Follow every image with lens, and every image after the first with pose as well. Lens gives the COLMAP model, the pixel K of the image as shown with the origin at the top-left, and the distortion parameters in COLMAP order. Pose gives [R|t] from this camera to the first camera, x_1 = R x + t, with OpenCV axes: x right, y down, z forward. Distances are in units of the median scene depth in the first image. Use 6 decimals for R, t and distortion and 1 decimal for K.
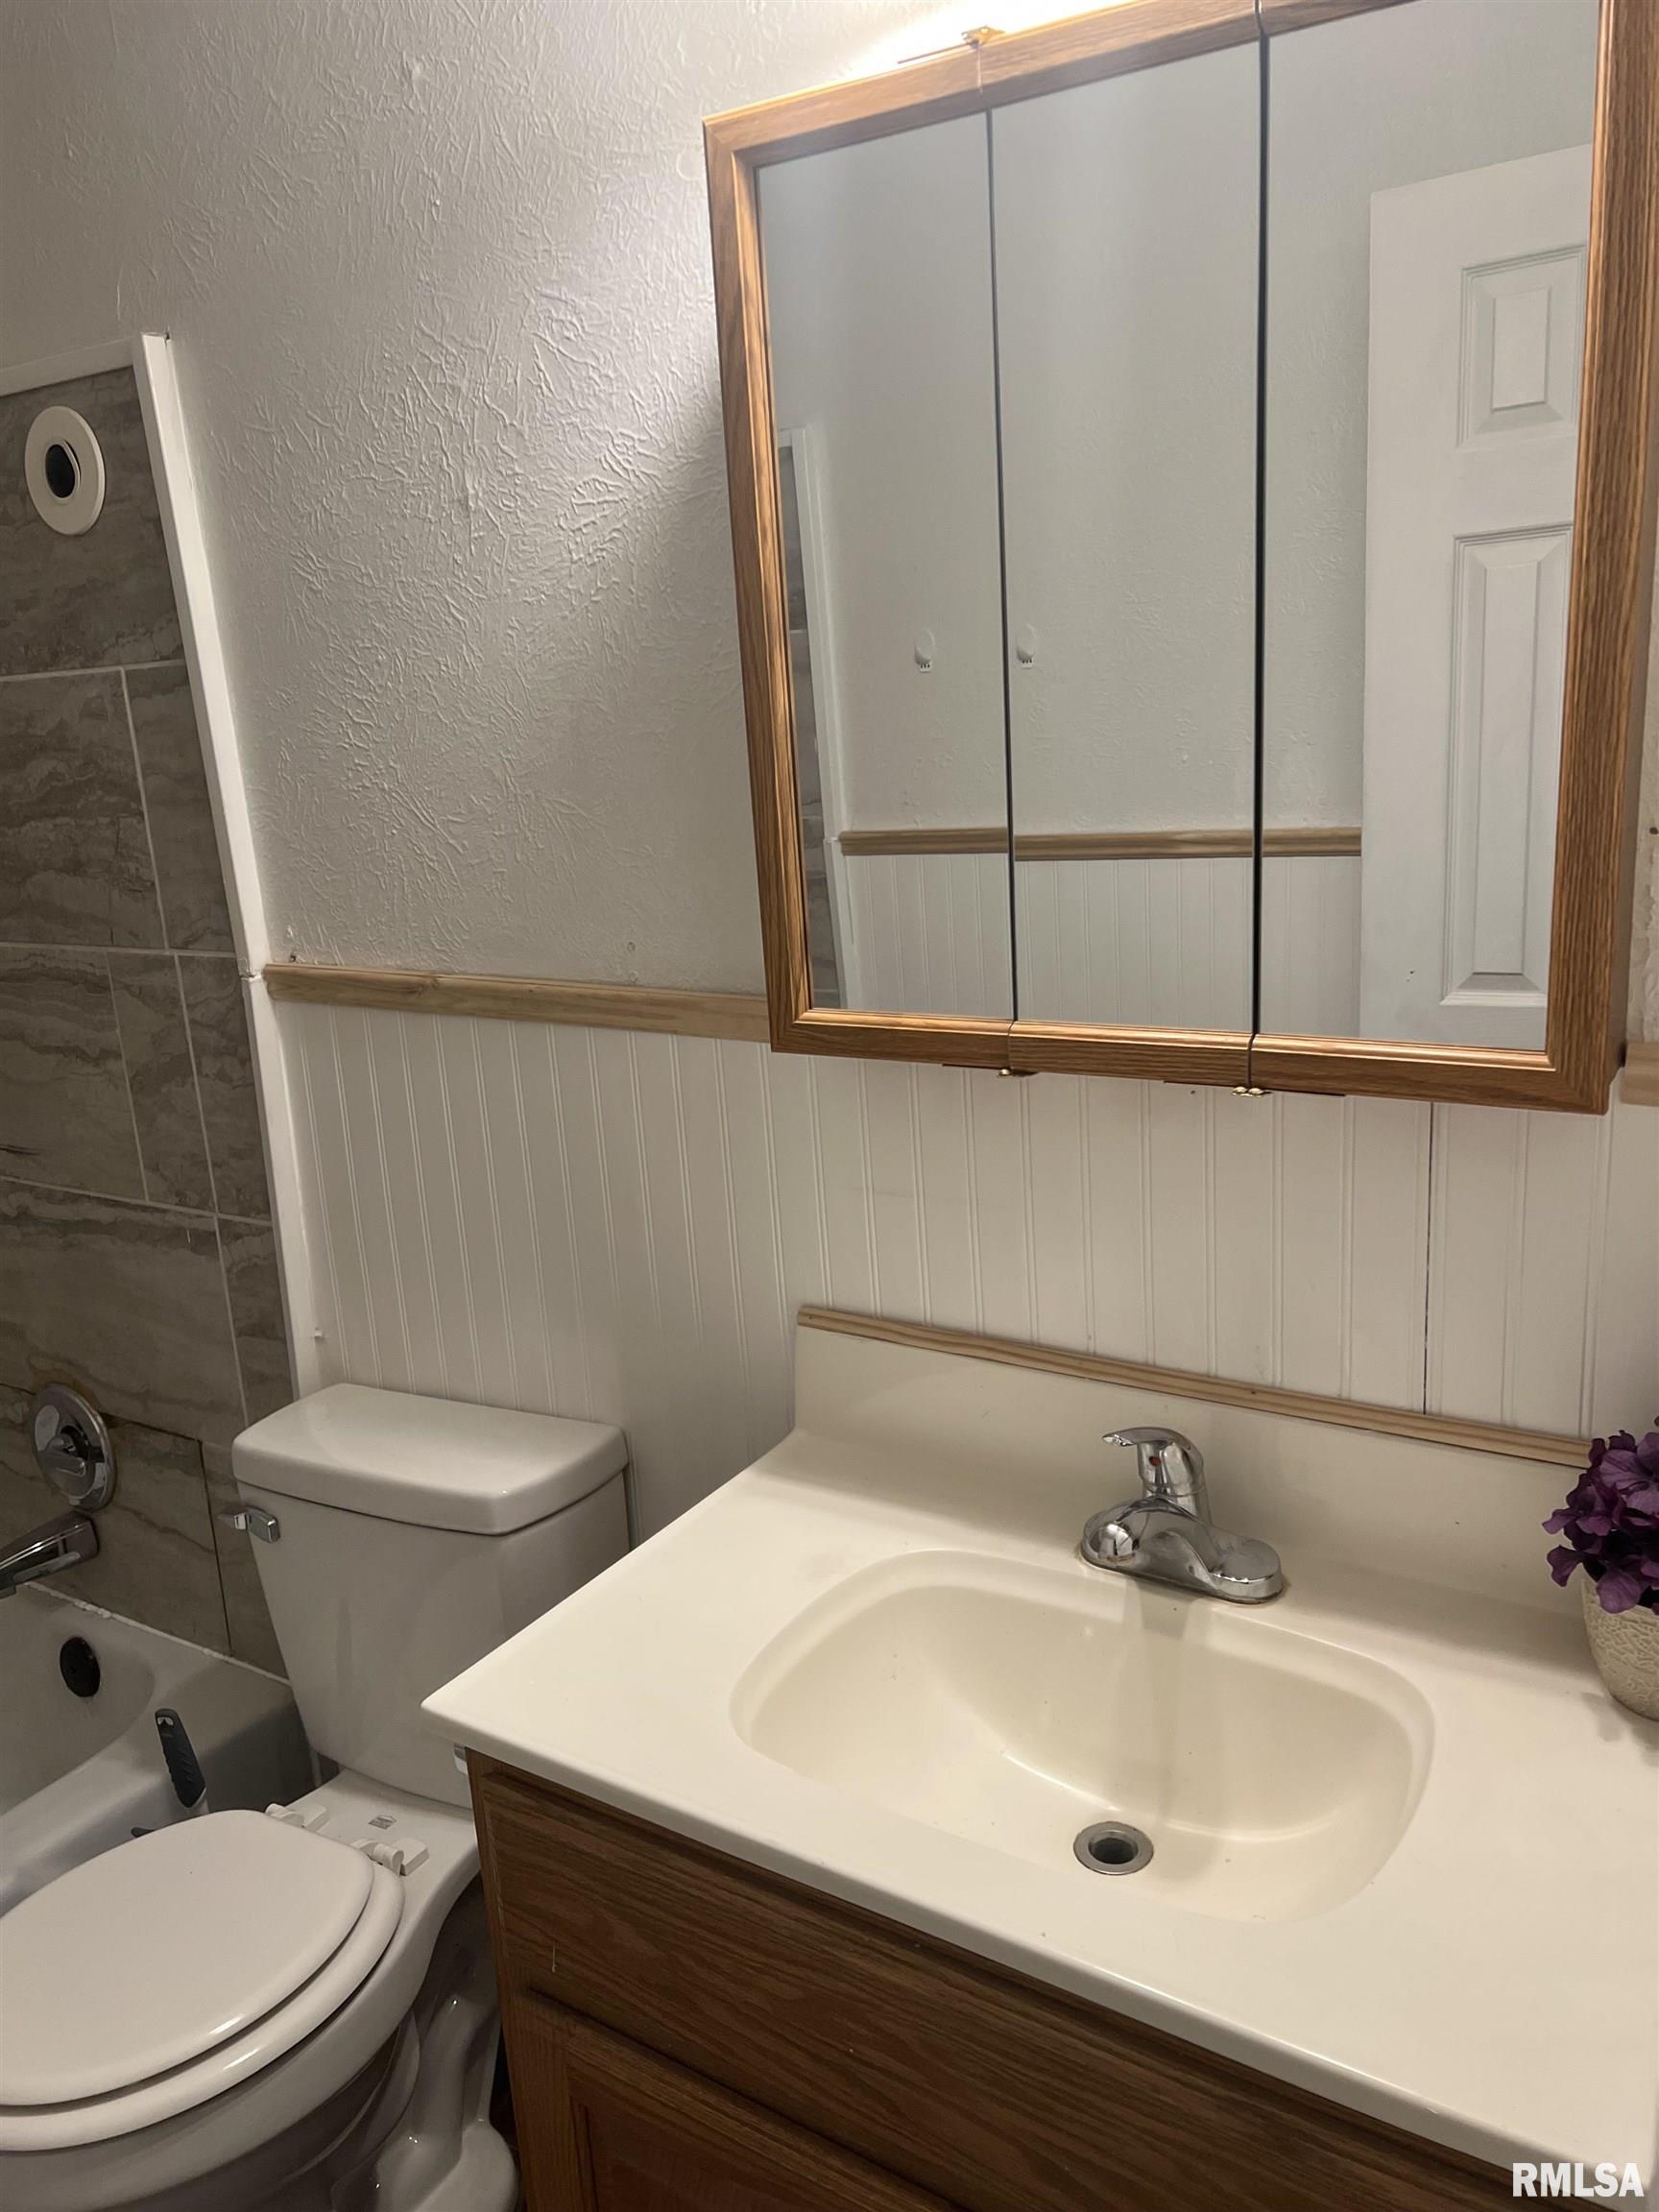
lens RADIAL K [[1652.3, 0, 831.6], [0, 1652.3, 1120.3], [0, 0, 1]] dist [0.067380, -0.078047]
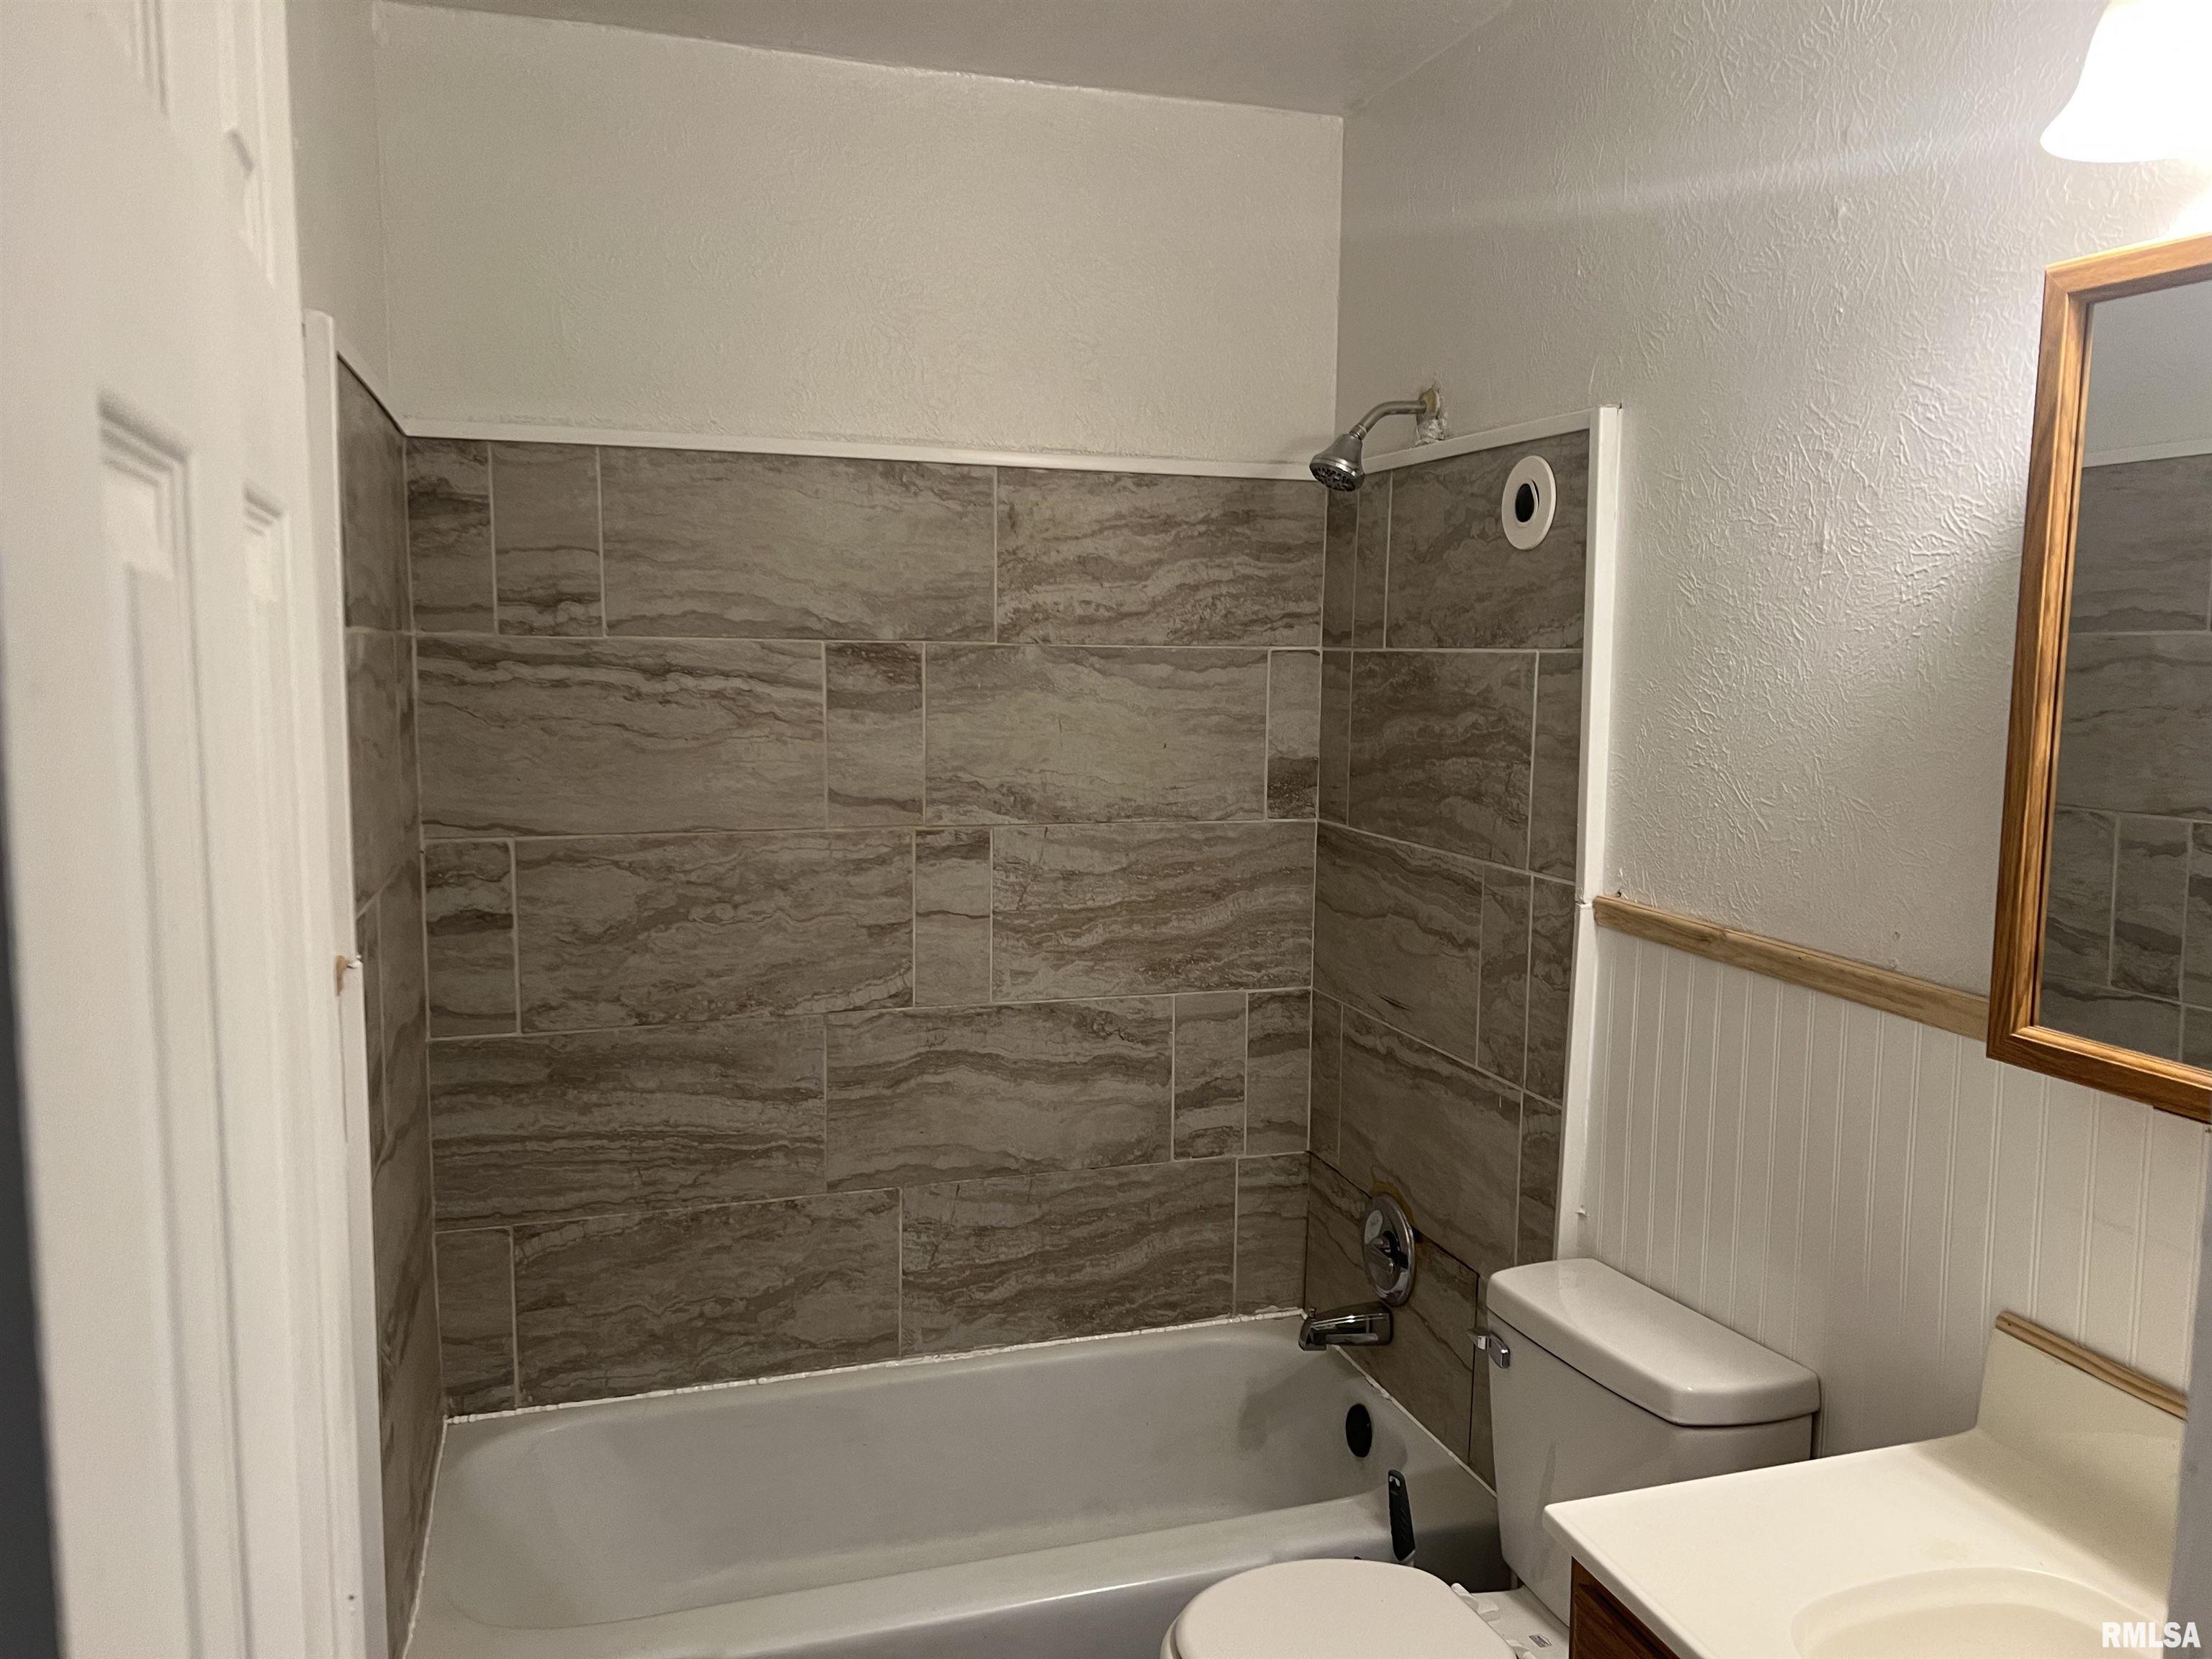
lens RADIAL K [[1652.3, 0, 1115.0], [0, 1652.3, 846.9], [0, 0, 1]] dist [0.067380, -0.078047]
pose [[0.768042, 0.148635, -0.622912, 0.144084], [-0.216087, 0.975796, -0.033595, -0.012340], [0.602842, 0.160405, 0.781570, -0.167043]]
